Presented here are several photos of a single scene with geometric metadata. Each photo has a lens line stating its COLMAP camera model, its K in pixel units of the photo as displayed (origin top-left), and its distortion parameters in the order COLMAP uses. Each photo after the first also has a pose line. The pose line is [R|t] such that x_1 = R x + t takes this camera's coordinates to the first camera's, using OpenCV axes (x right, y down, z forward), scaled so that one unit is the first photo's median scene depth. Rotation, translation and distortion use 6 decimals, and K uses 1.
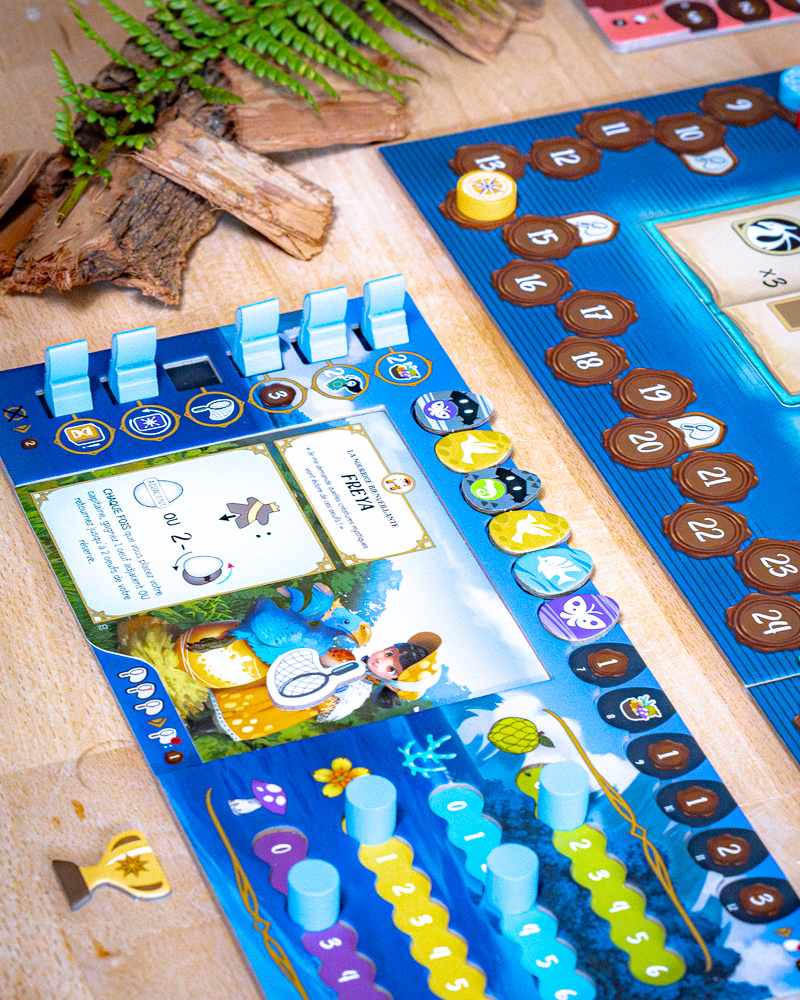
lens RADIAL K [[3925.8, 0, 331.9], [0, 3925.8, 500.0], [0, 0, 1]] dist [-0.015658, 0.534947]
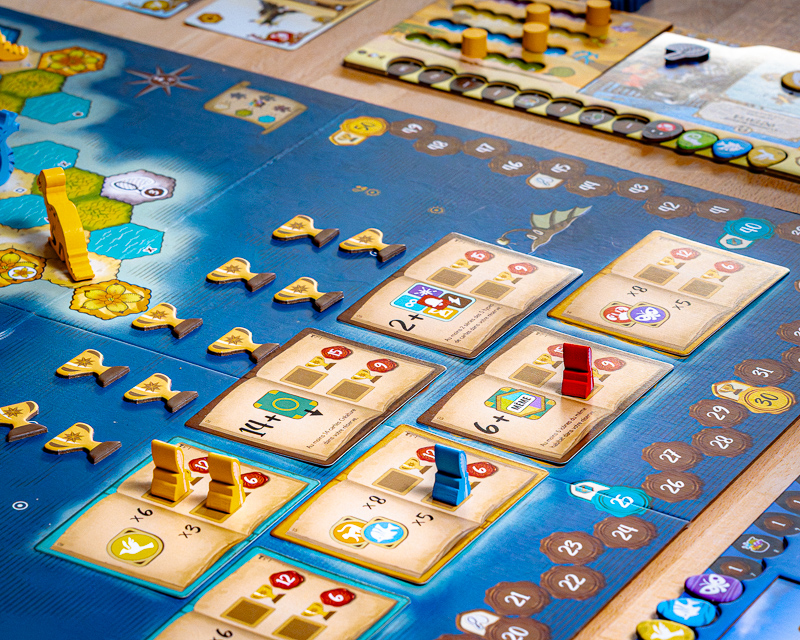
lens RADIAL K [[3079.7, 0, 400.0], [0, 3079.7, 320.0], [0, 0, 1]] dist [0.004183, -0.572490]
pose [[-0.607523, -0.394918, 0.689171, -0.565386], [0.483853, 0.504088, 0.715389, -0.824809], [-0.629922, 0.768073, -0.115162, 1.068423]]
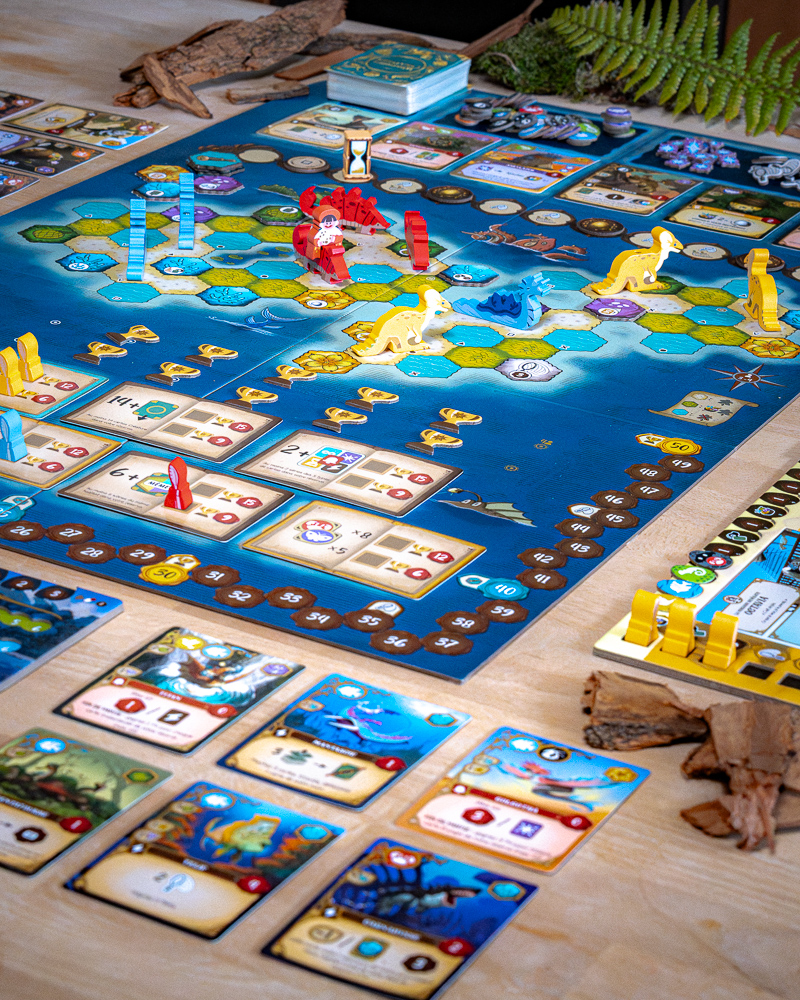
lens RADIAL K [[2800.5, 0, 400.0], [0, 2800.5, 500.0], [0, 0, 1]] dist [0.022640, 0.953278]
pose [[0.753293, -0.247106, 0.609498, -0.502850], [0.379101, 0.920427, -0.095375, 0.220065], [-0.537431, 0.302906, 0.787030, -0.140402]]
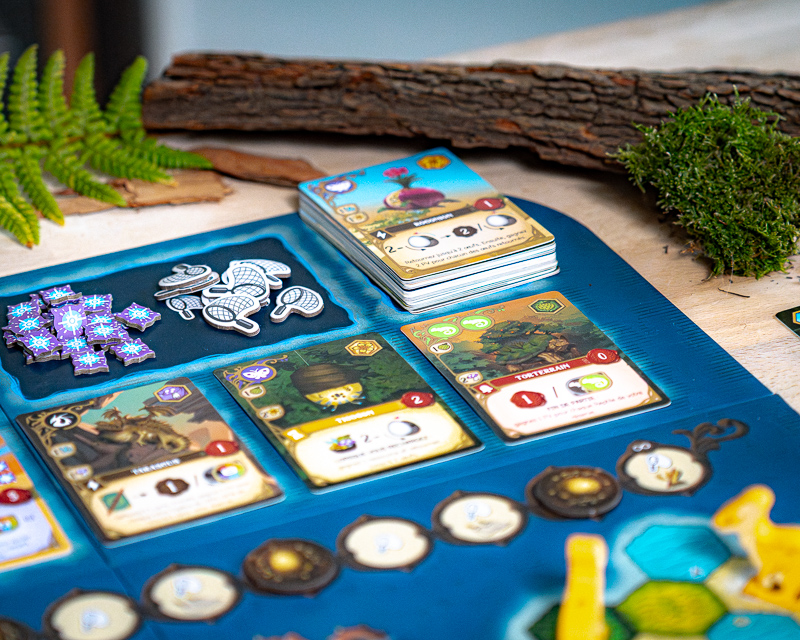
lens RADIAL K [[3079.7, 0, 400.0], [0, 3079.7, 320.0], [0, 0, 1]] dist [0.004183, -0.572490]
pose [[-0.073935, -0.507824, 0.858282, -0.160010], [0.631044, 0.642598, 0.434569, -0.494434], [-0.772216, 0.573744, 0.272949, 0.717832]]
